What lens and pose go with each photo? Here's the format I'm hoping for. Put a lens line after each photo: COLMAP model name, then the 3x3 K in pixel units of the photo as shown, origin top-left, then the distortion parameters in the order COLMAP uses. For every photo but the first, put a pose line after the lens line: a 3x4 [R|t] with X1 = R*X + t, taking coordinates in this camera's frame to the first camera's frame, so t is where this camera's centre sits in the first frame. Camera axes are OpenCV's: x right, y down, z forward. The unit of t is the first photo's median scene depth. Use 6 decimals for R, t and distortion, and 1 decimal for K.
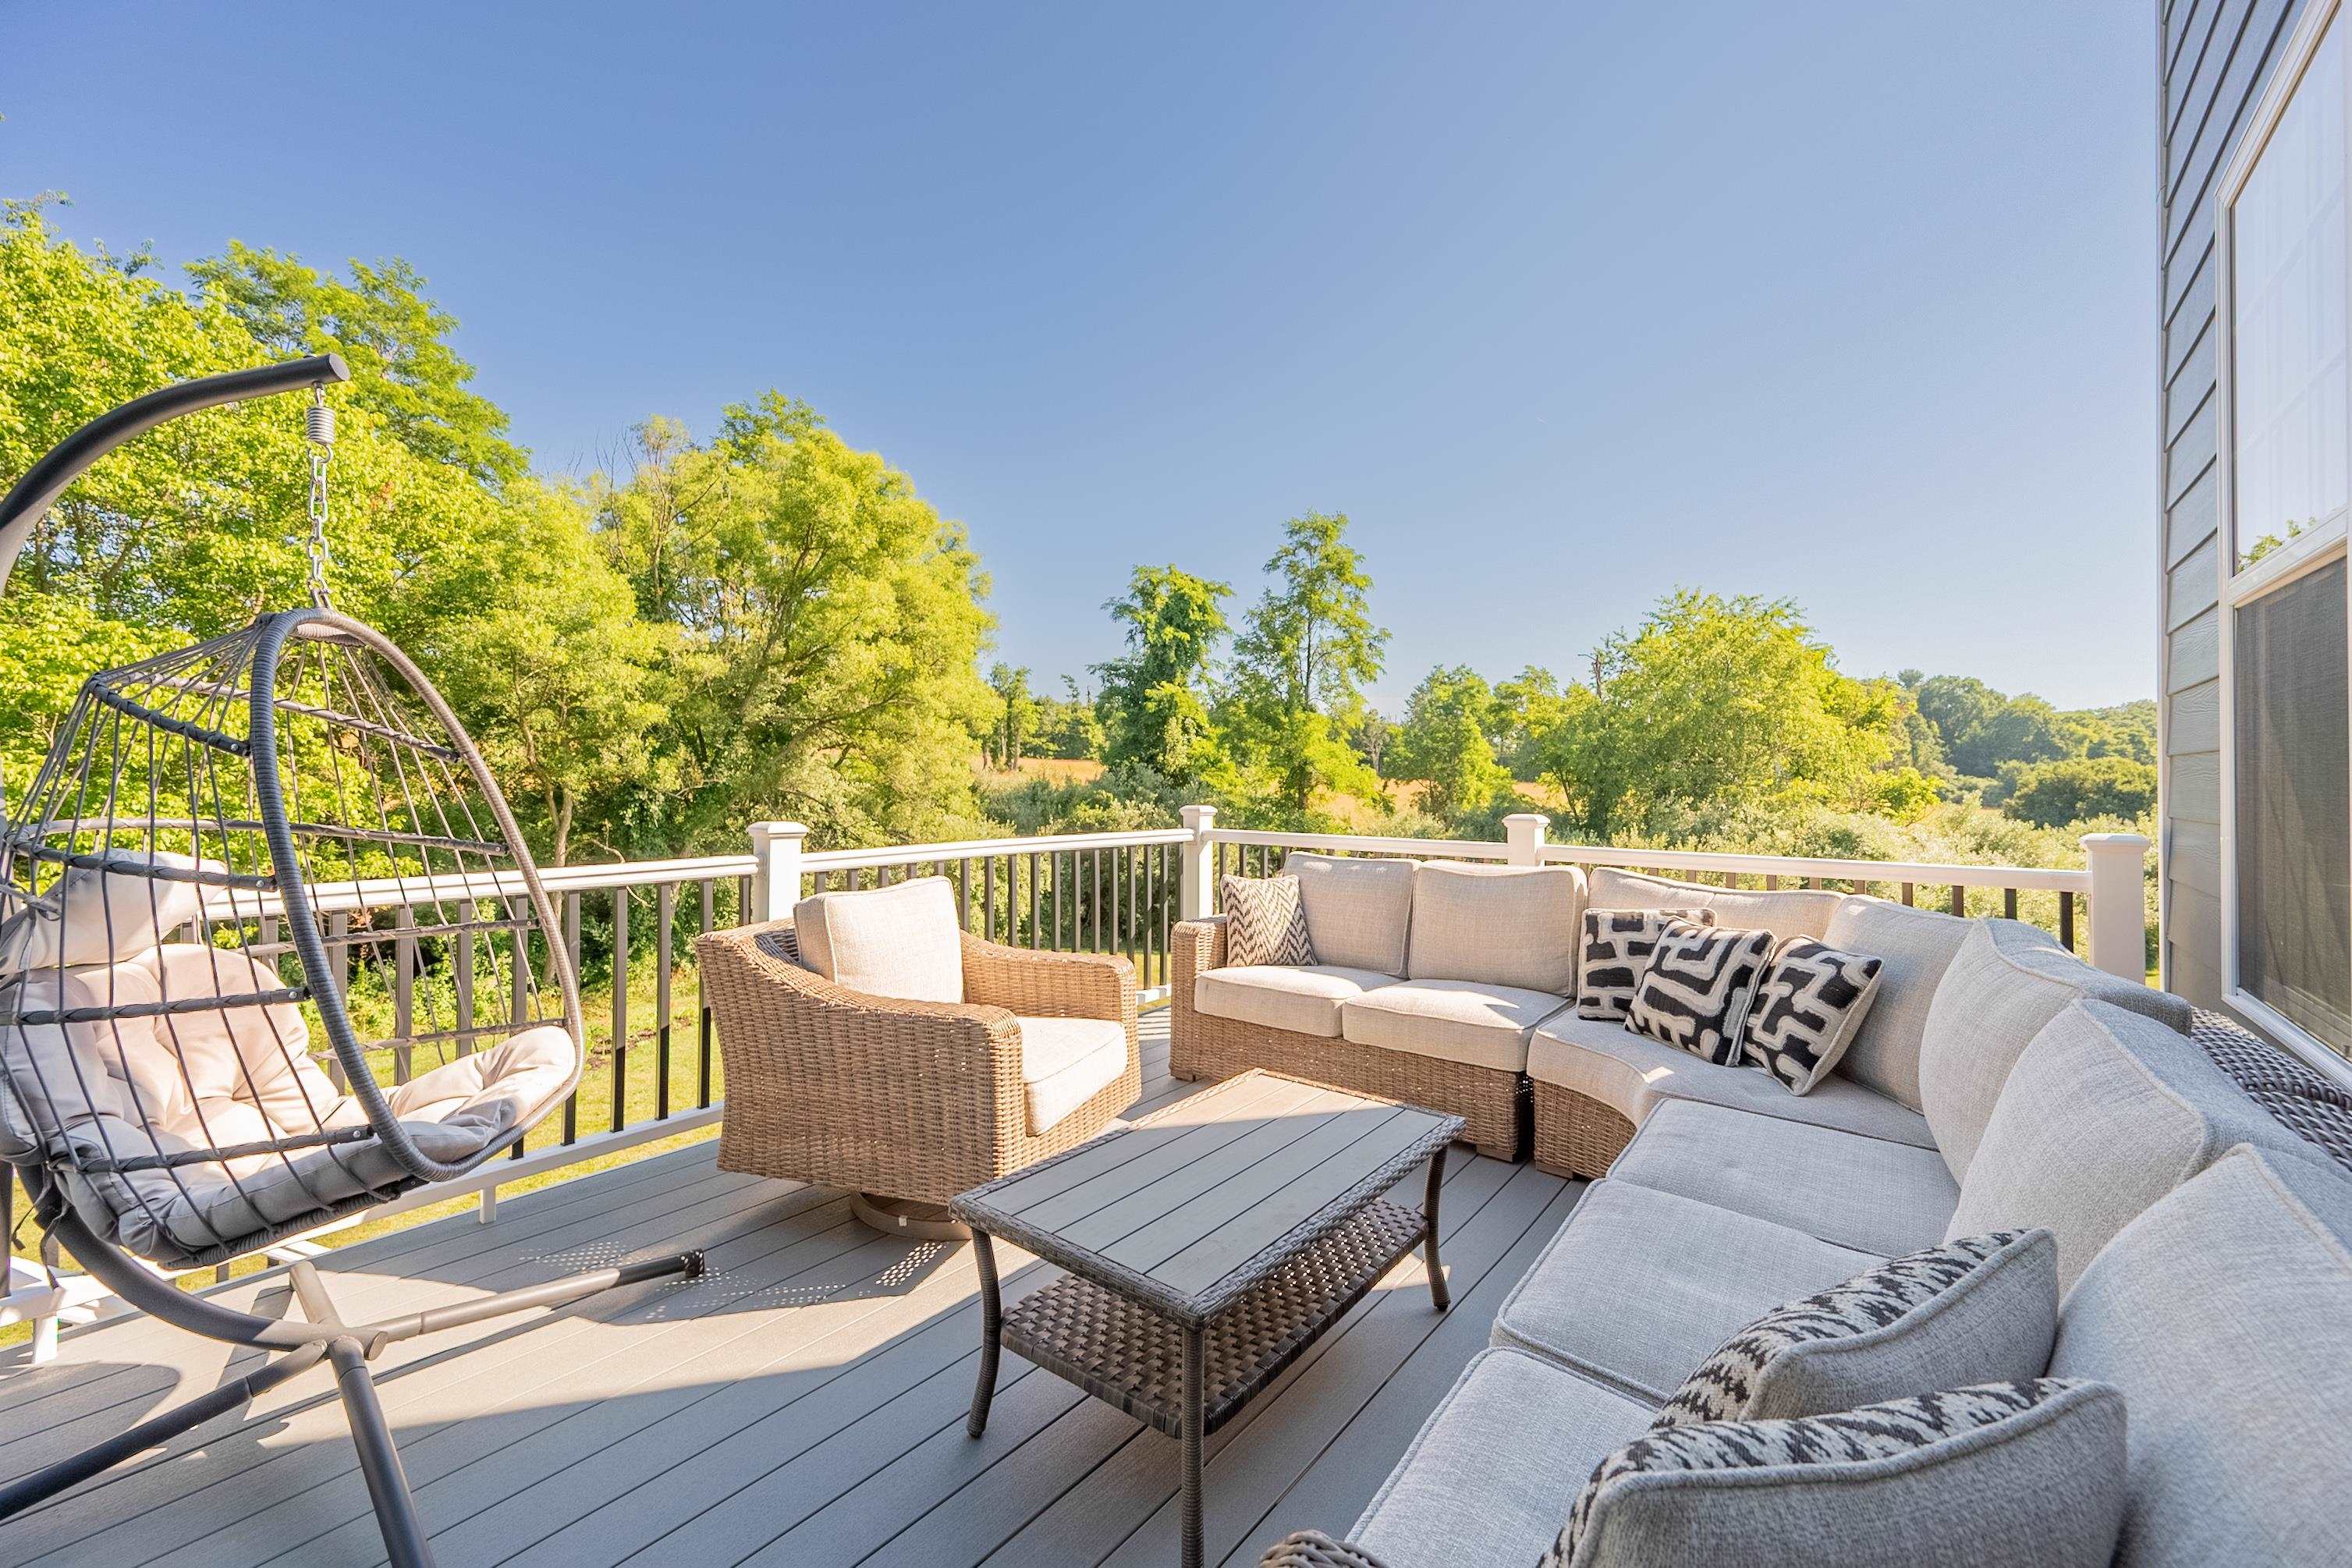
lens RADIAL K [[944.1, 0, 1168.7], [0, 944.1, 757.5], [0, 0, 1]] dist [-0.000454, 0.000713]
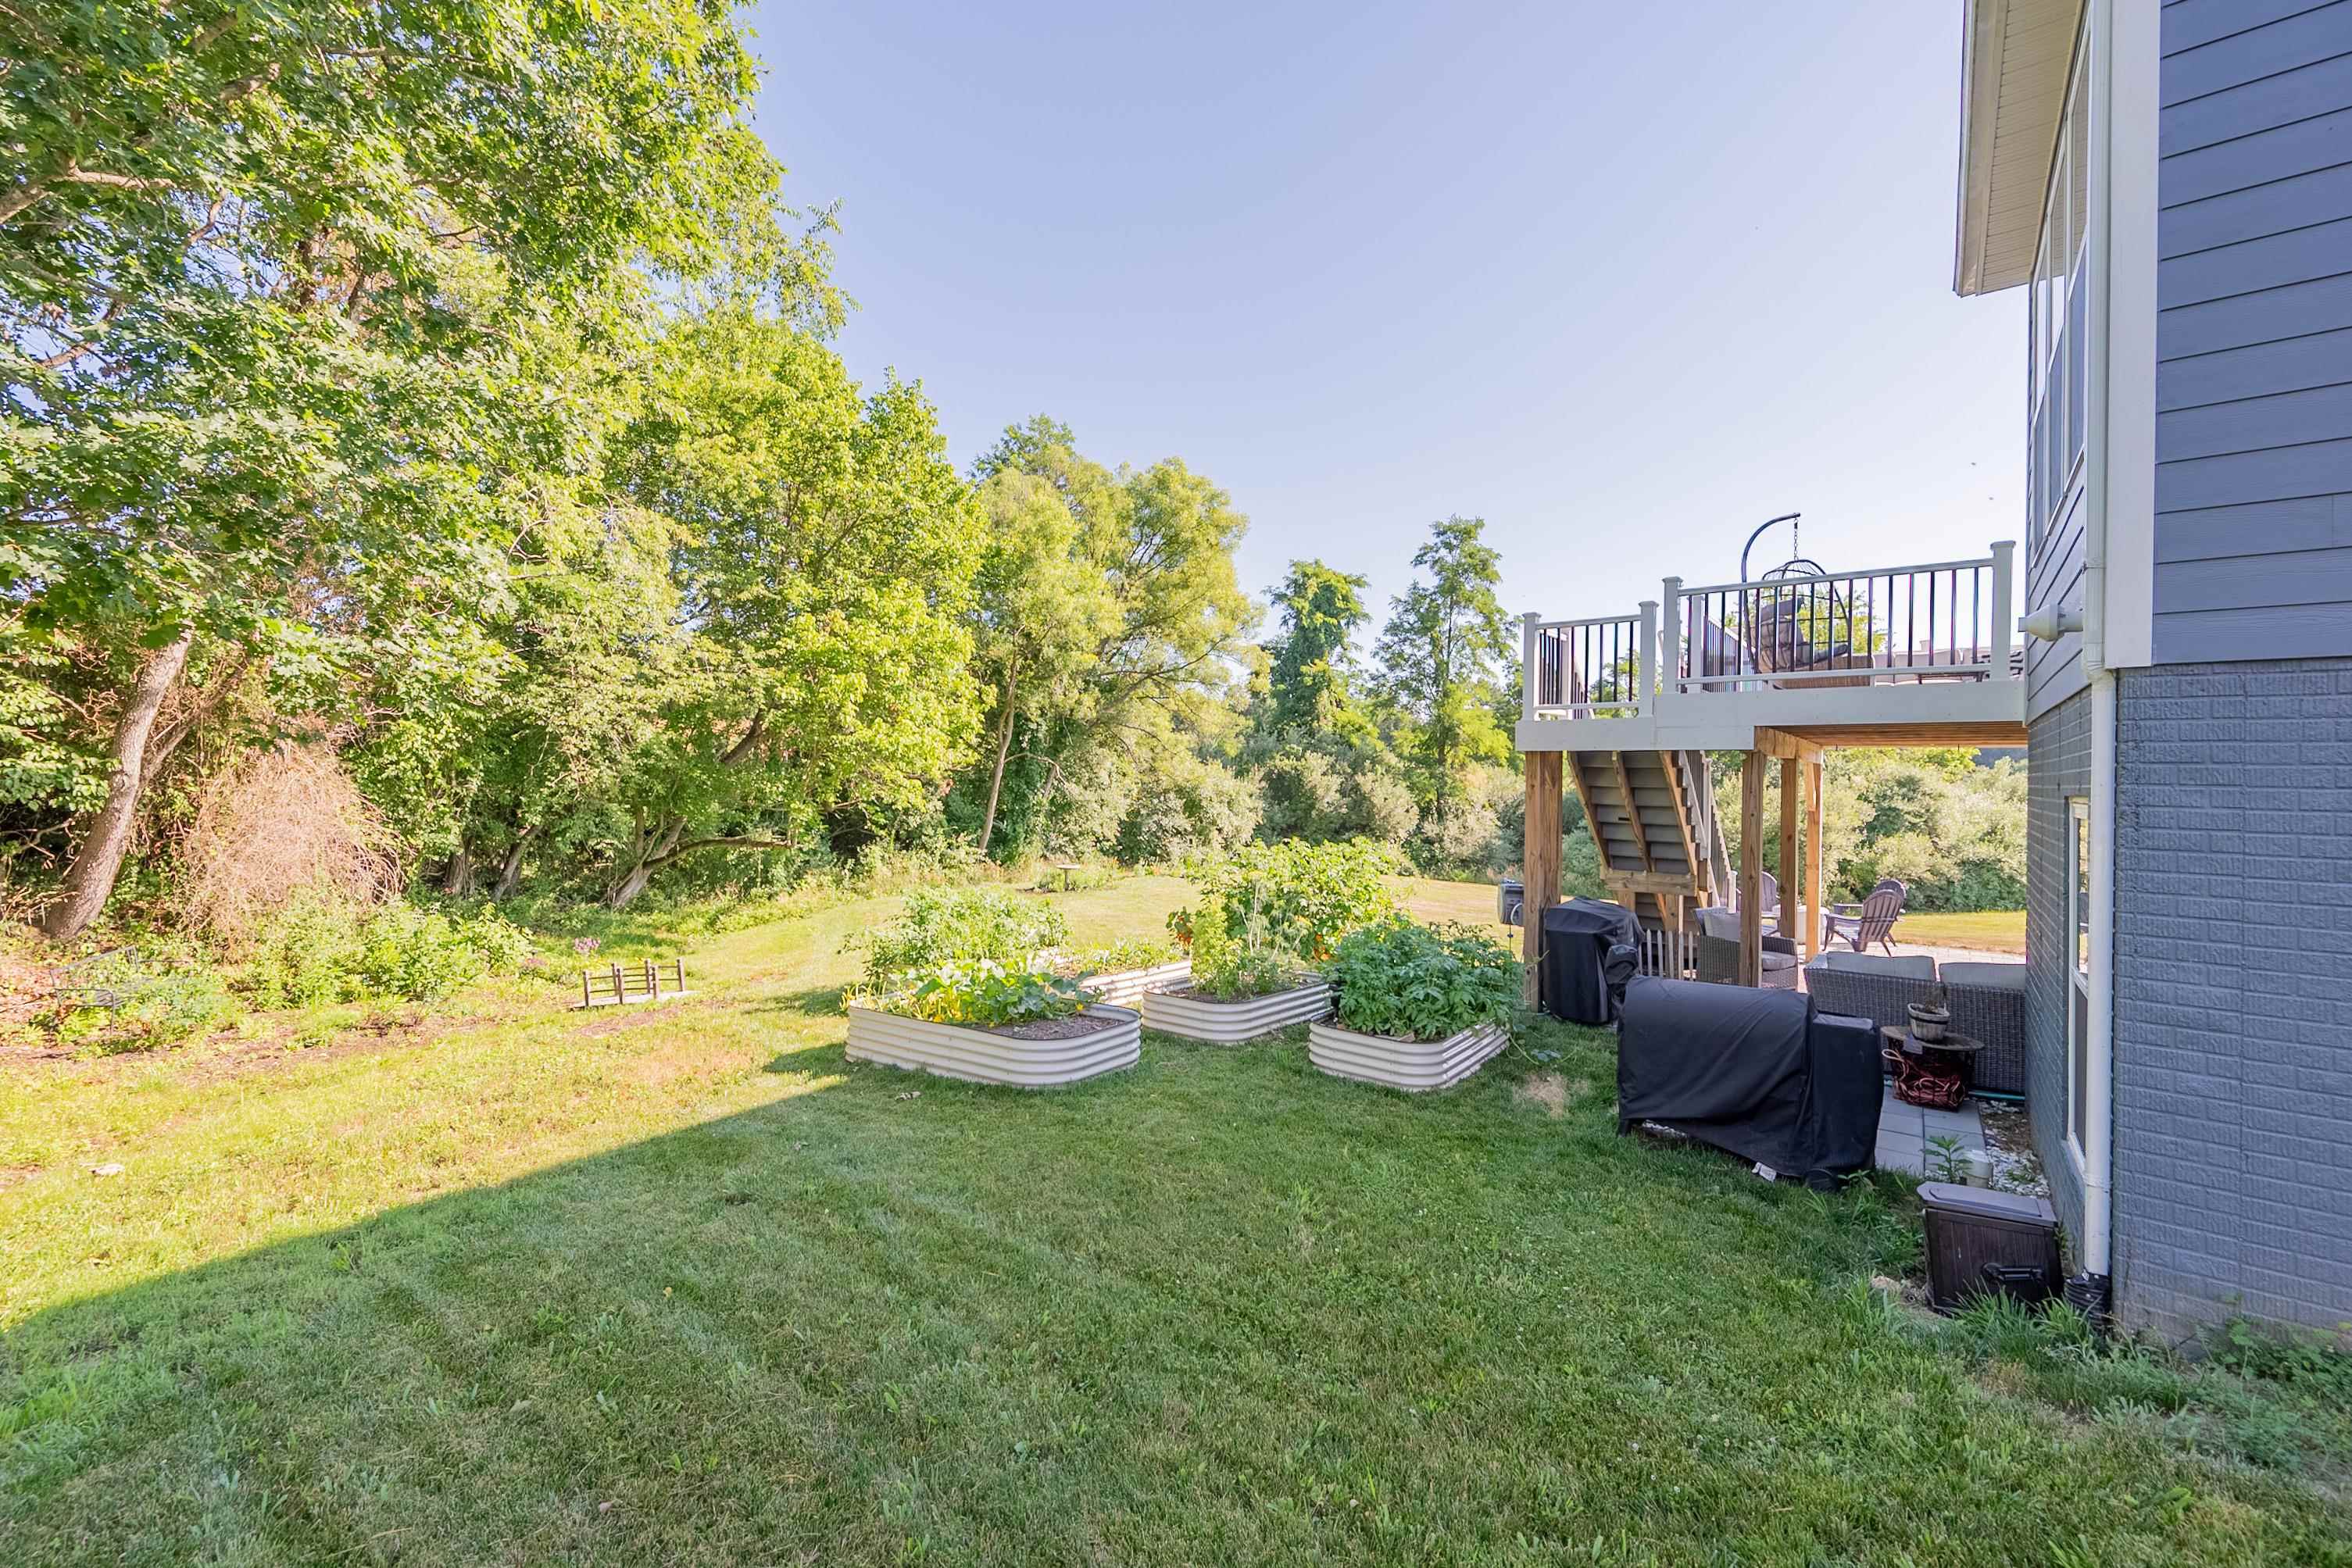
lens RADIAL K [[944.0, 0, 1176.0], [0, 944.0, 776.8], [0, 0, 1]] dist [-0.000454, 0.000713]
pose [[0.999935, 0.011410, 0.000414, -0.369672], [-0.011416, 0.999693, 0.021989, 0.086000], [-0.000163, -0.021992, 0.999758, -0.369178]]
